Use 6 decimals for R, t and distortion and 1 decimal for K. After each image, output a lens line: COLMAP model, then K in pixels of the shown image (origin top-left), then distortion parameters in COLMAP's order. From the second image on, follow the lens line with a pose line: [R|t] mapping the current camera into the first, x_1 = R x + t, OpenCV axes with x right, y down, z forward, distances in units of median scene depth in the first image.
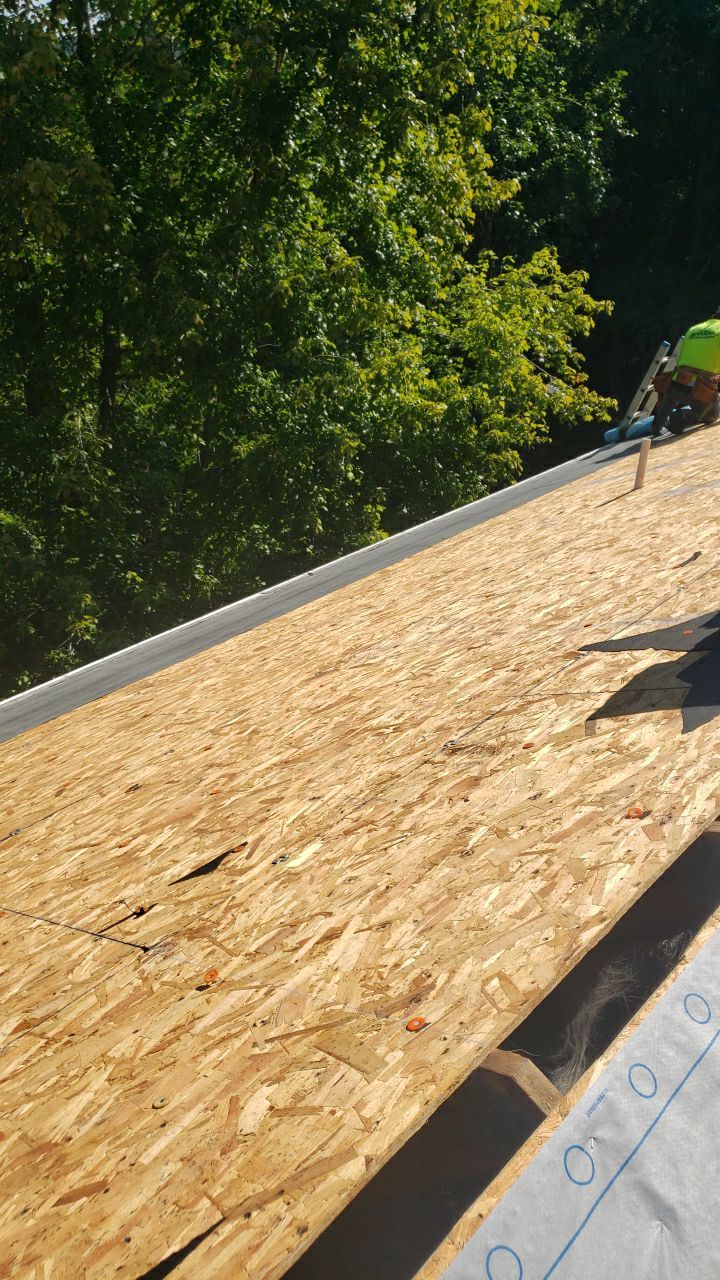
lens RADIAL K [[1017.7, 0, 353.9], [0, 1017.7, 634.7], [0, 0, 1]] dist [0.040481, -0.062729]
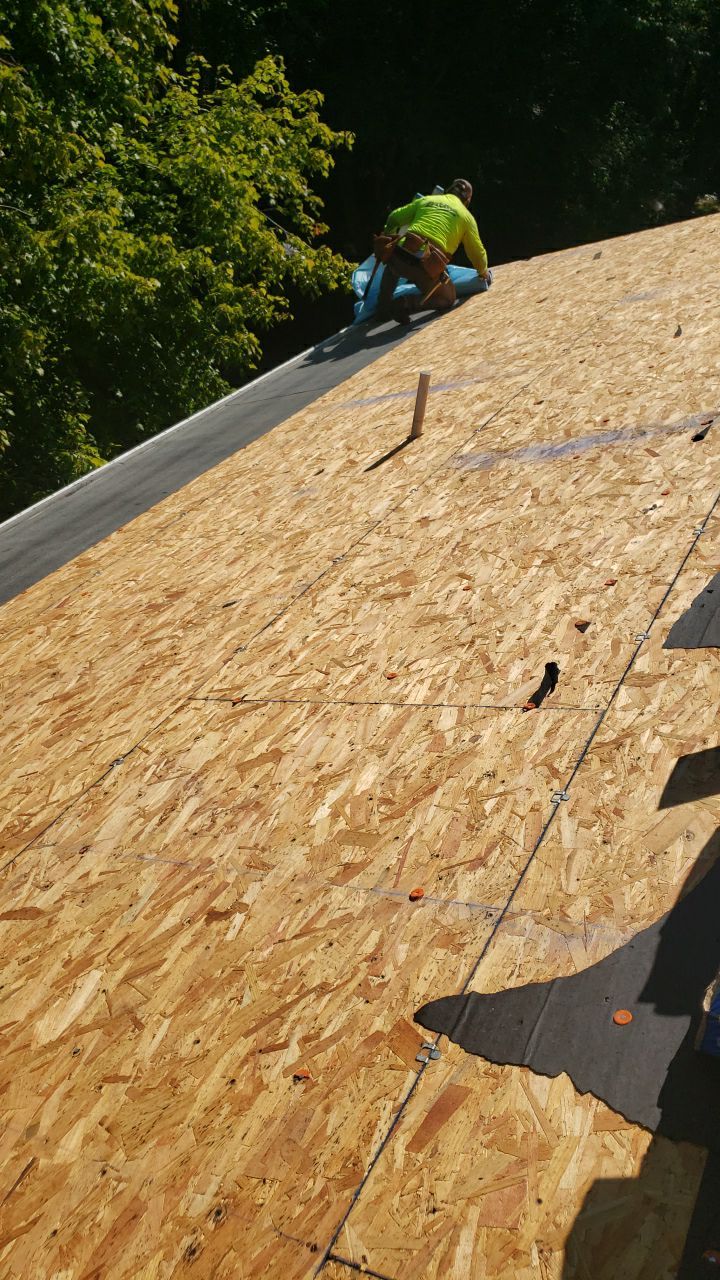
lens RADIAL K [[1176.2, 0, 377.9], [0, 1176.2, 722.7], [0, 0, 1]] dist [0.072182, 0.022765]
pose [[0.967255, -0.078872, 0.241240, 0.085156], [0.042977, 0.987661, 0.150595, -0.309646], [-0.250141, -0.135296, 0.958710, 0.576536]]
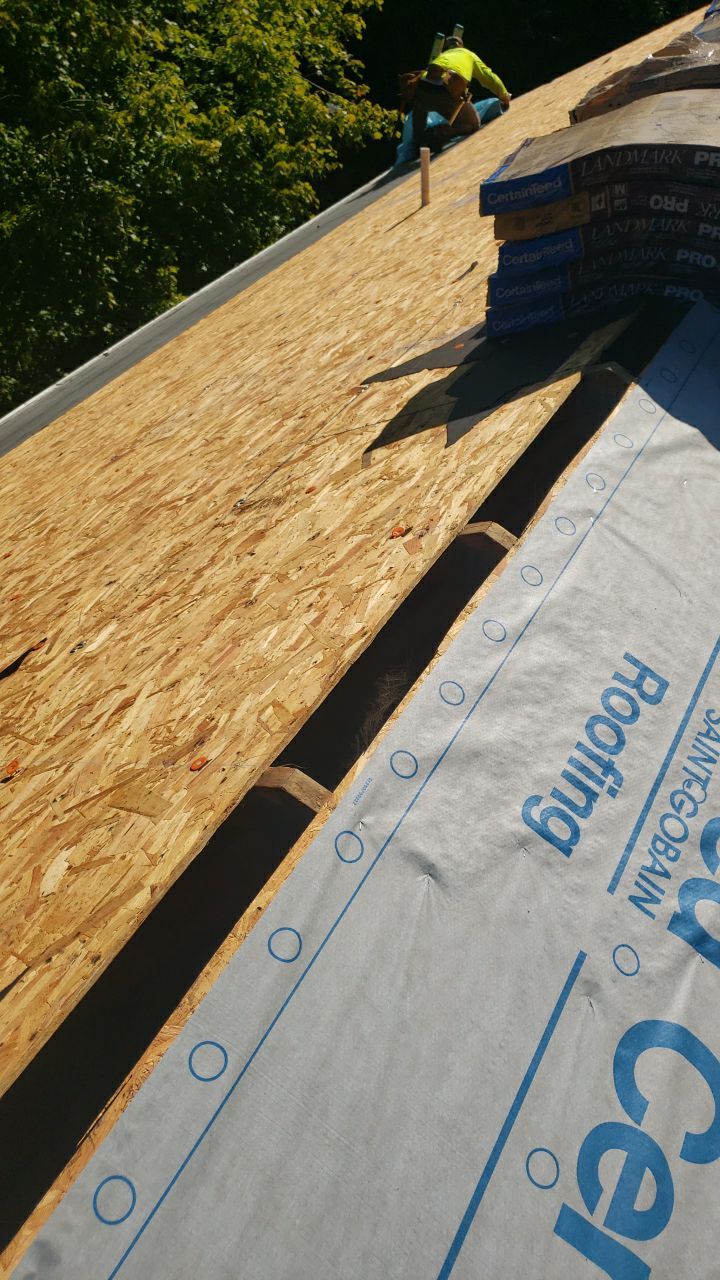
lens RADIAL K [[1017.7, 0, 353.9], [0, 1017.7, 634.7], [0, 0, 1]] dist [0.040481, -0.062729]
pose [[0.970300, -0.210128, 0.119850, 0.057798], [0.177342, 0.954852, 0.238345, 0.012732], [-0.164522, -0.210011, 0.963757, -0.011452]]
